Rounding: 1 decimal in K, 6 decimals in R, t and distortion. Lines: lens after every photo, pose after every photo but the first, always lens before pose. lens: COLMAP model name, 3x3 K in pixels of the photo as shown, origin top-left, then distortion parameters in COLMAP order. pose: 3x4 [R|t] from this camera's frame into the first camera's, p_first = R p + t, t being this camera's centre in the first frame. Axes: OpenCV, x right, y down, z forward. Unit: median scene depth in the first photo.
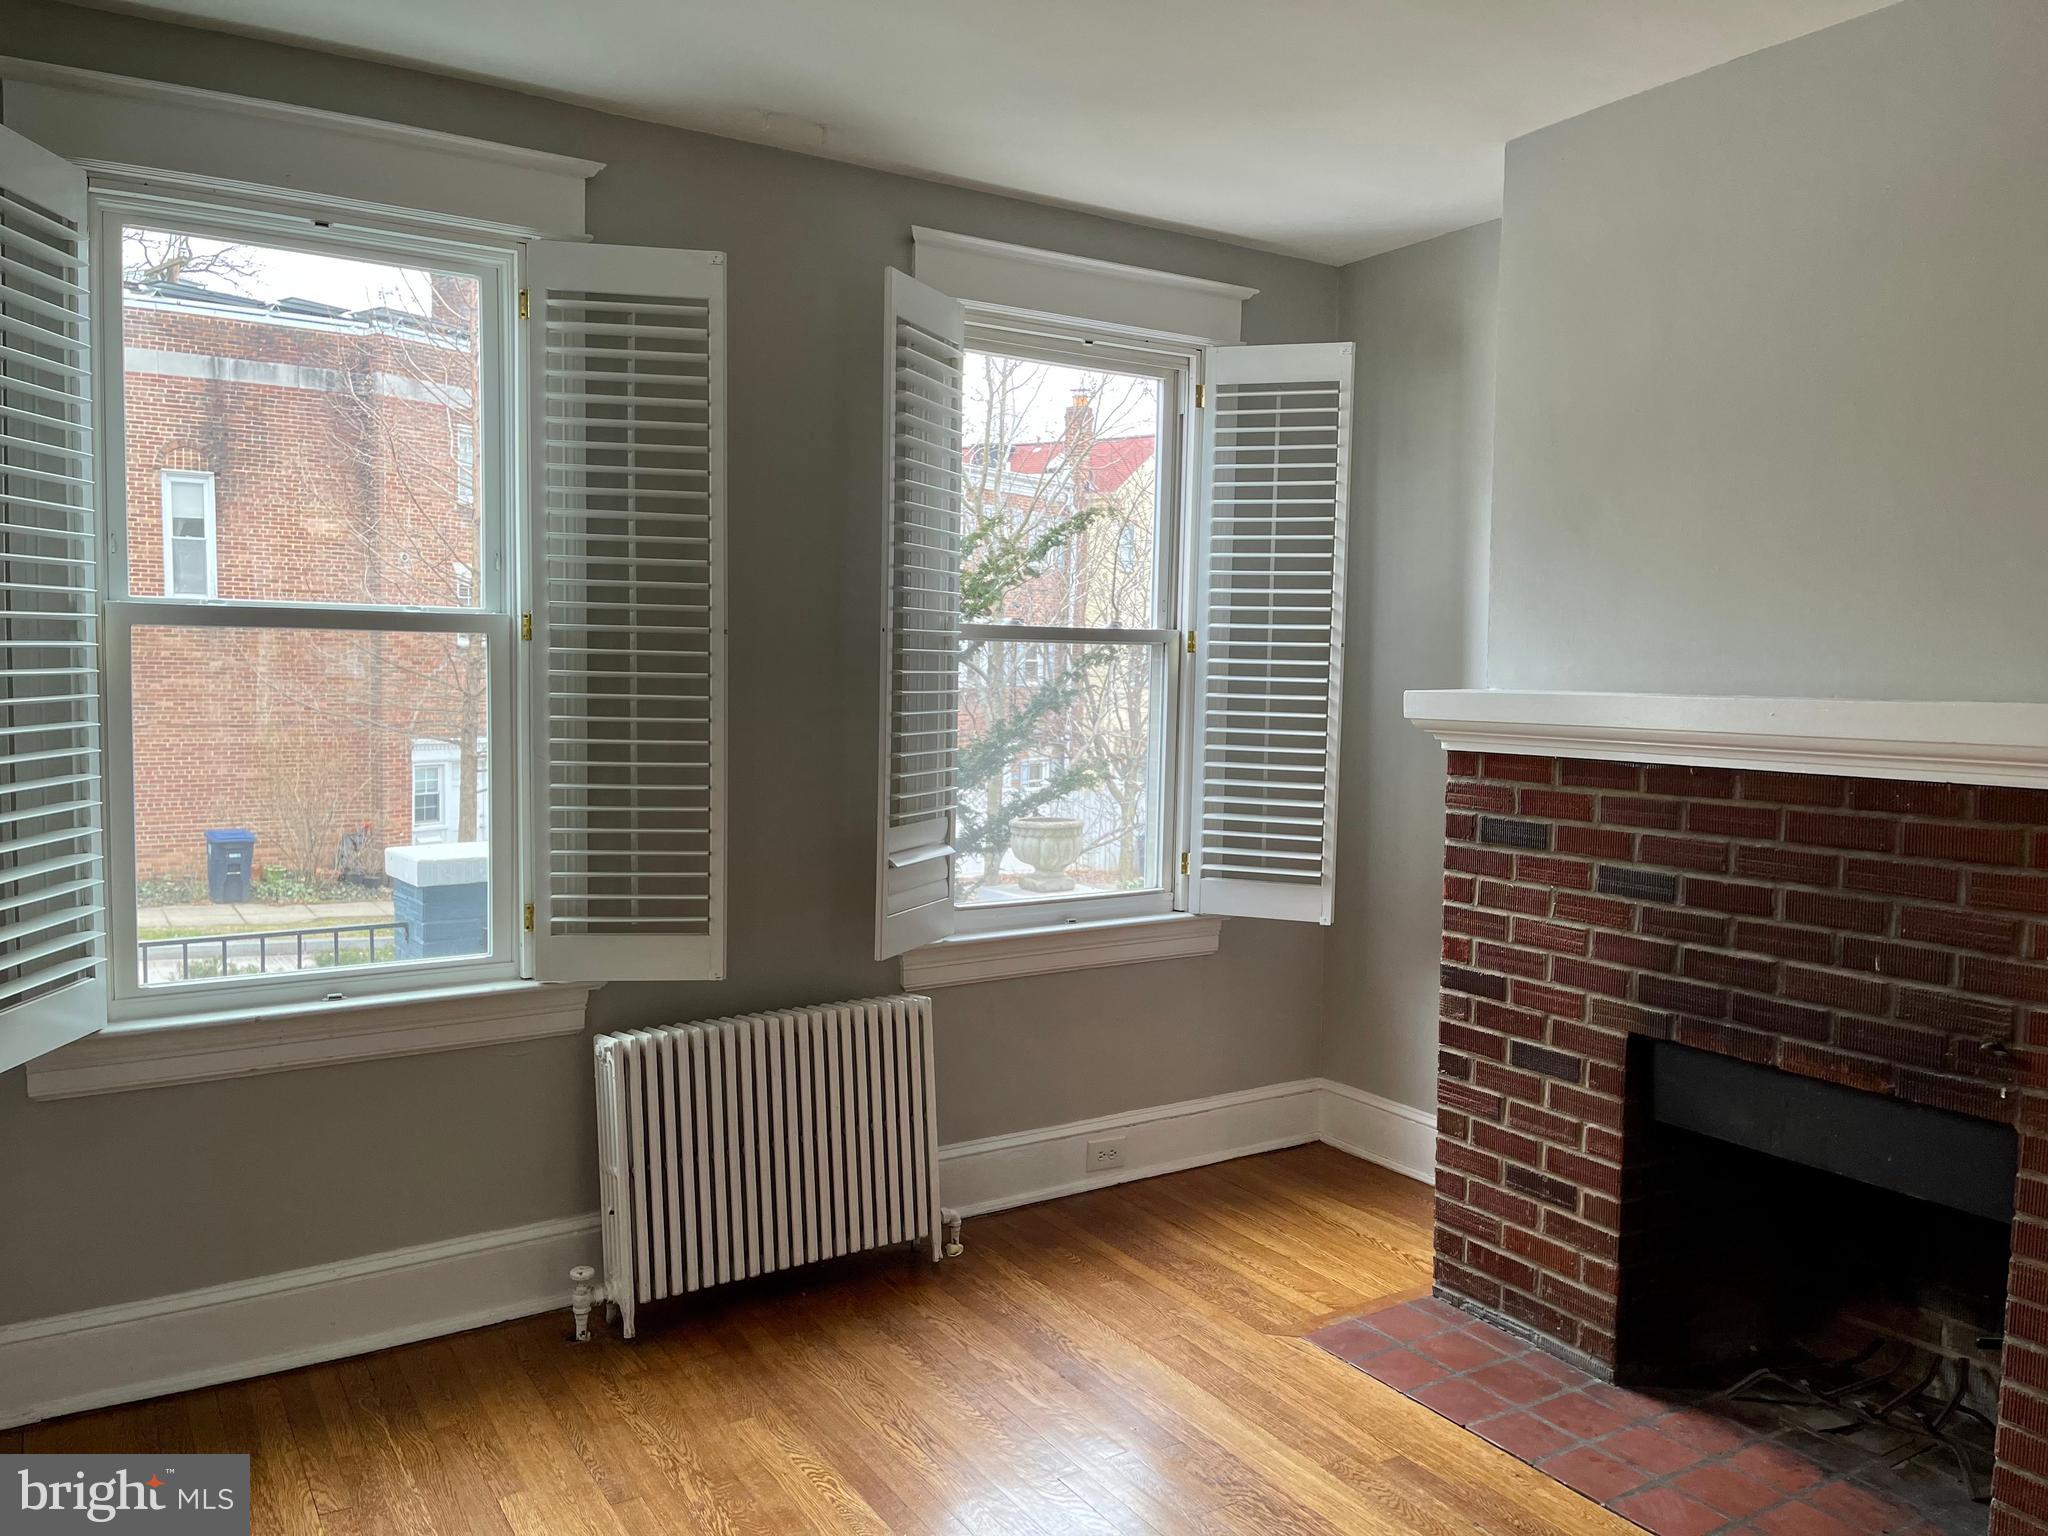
lens RADIAL K [[1535.4, 0, 1024.0], [0, 1535.4, 768.0], [0, 0, 1]] dist [0.057582, -0.080330]
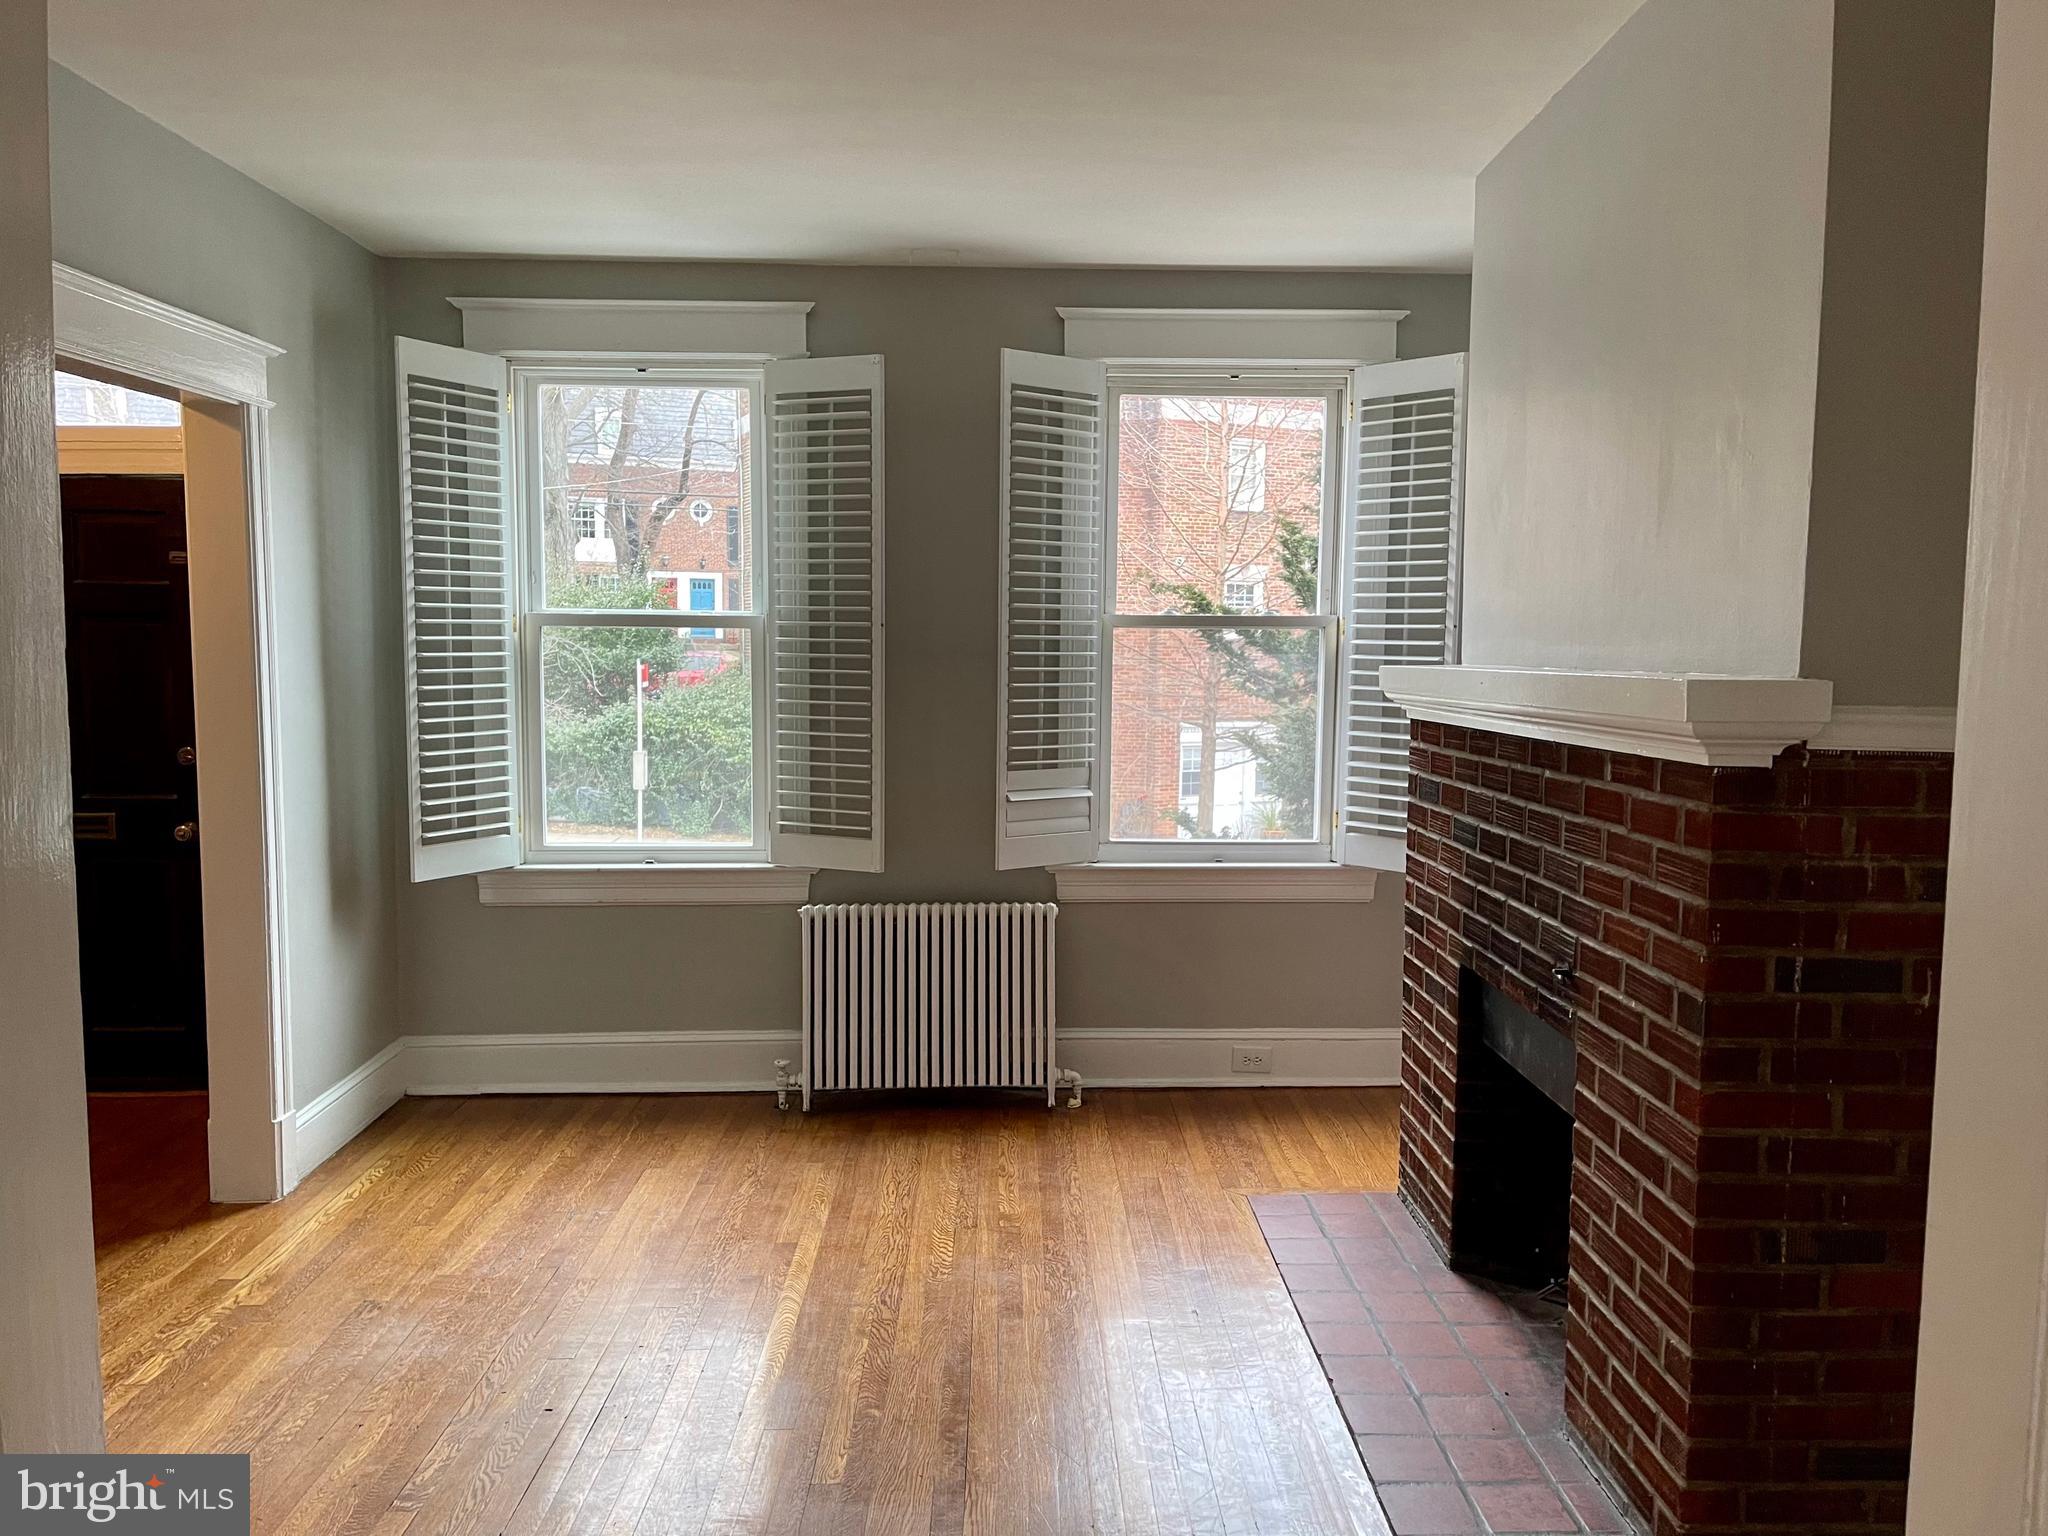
lens RADIAL K [[1535.4, 0, 1024.0], [0, 1535.4, 768.0], [0, 0, 1]] dist [0.057582, -0.080330]
pose [[0.855956, 0.032498, -0.516026, 0.646312], [-0.029537, 0.999466, 0.013949, 0.018981], [0.516204, 0.003302, 0.856459, -0.133363]]
